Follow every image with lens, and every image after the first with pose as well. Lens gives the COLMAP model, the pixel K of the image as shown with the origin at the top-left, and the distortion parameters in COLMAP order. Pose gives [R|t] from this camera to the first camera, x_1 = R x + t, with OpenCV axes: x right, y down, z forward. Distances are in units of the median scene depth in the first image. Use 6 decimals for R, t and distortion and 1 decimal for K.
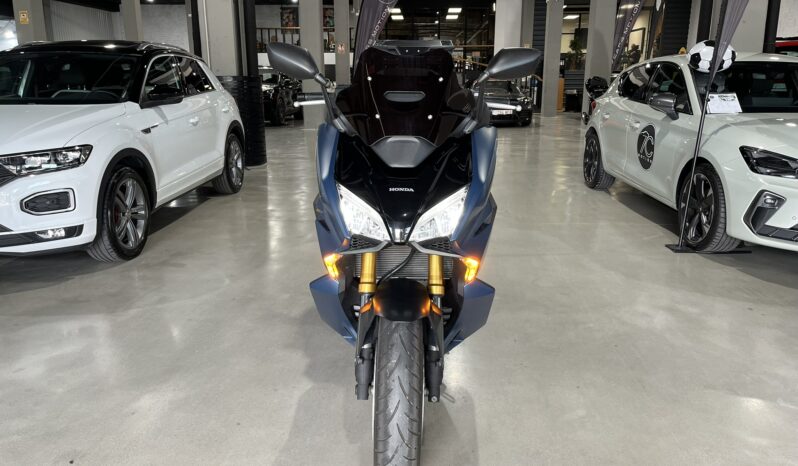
lens RADIAL K [[613.9, 0, 393.9], [0, 613.9, 235.4], [0, 0, 1]] dist [0.045262, -0.064246]
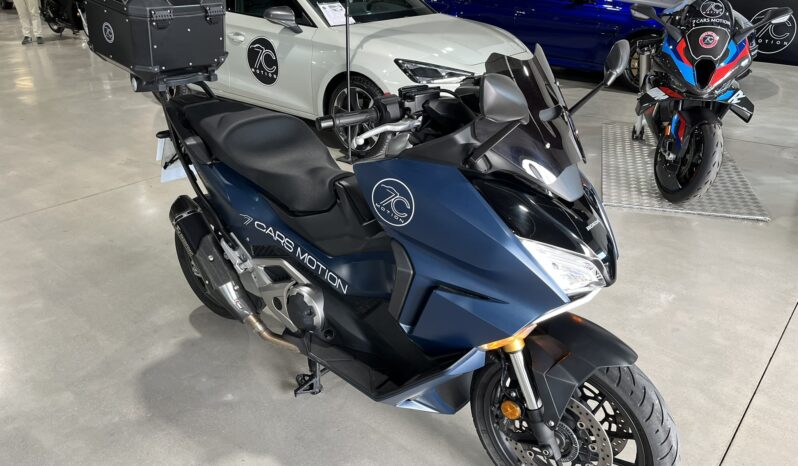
lens RADIAL K [[613.9, 0, 402.9], [0, 613.9, 227.1], [0, 0, 1]] dist [0.045262, -0.064246]
pose [[0.612922, -0.327875, 0.718905, -0.245188], [0.196188, 0.944499, 0.263498, -0.111903], [-0.765400, -0.020464, 0.643230, 0.207256]]
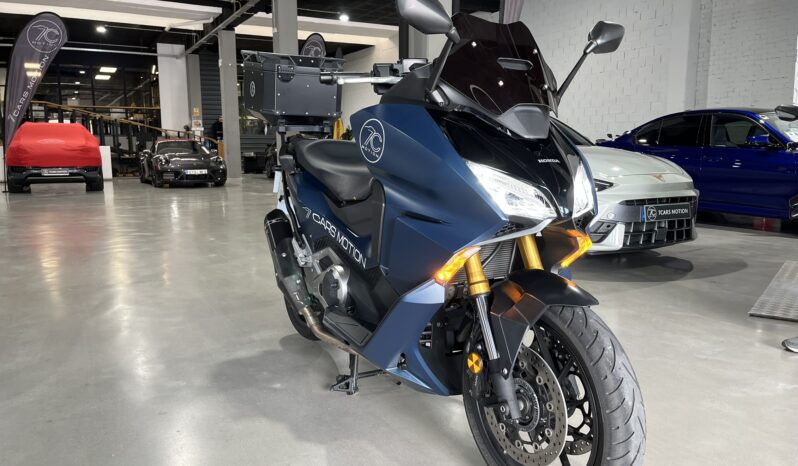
lens RADIAL K [[613.9, 0, 401.5], [0, 613.9, 237.3], [0, 0, 1]] dist [0.045262, -0.064246]
pose [[0.851112, -0.075487, 0.519529, -0.203402], [0.128599, 0.989437, -0.066912, 0.020984], [-0.508990, 0.123760, 0.851829, 0.115662]]
